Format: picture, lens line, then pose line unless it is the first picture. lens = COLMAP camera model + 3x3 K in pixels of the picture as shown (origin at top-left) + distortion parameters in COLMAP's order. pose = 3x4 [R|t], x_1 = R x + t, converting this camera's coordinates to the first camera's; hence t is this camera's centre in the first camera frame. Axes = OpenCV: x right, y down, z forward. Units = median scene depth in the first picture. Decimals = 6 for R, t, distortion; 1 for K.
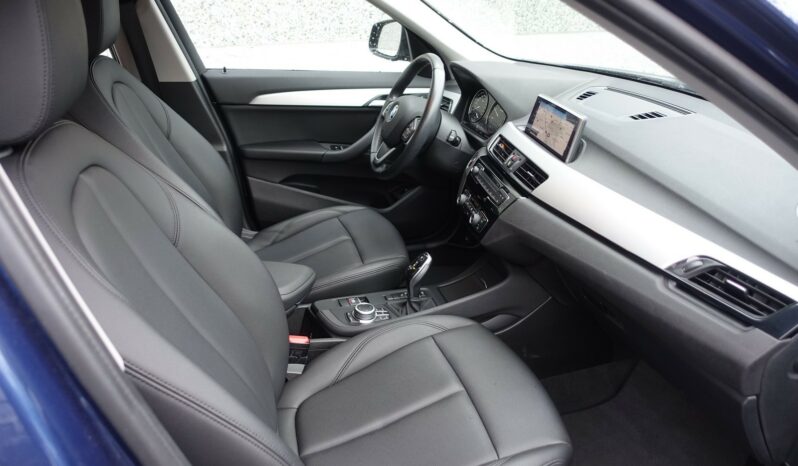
lens RADIAL K [[544.5, 0, 399.5], [0, 544.5, 239.1], [0, 0, 1]] dist [-0.003181, -0.001567]
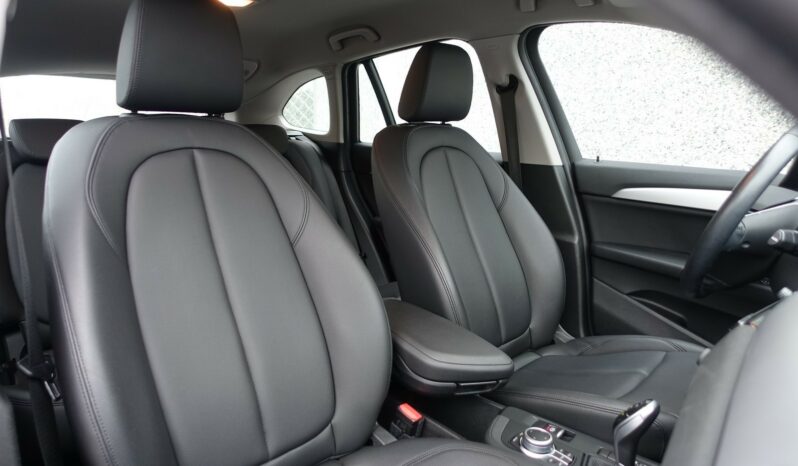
lens RADIAL K [[544.5, 0, 398.3], [0, 544.5, 233.5], [0, 0, 1]] dist [-0.003181, -0.001567]
pose [[0.507676, 0.130827, -0.851557, 0.296362], [-0.369317, 0.926032, -0.077908, 0.002160], [0.778376, 0.354047, 0.518441, 0.290660]]
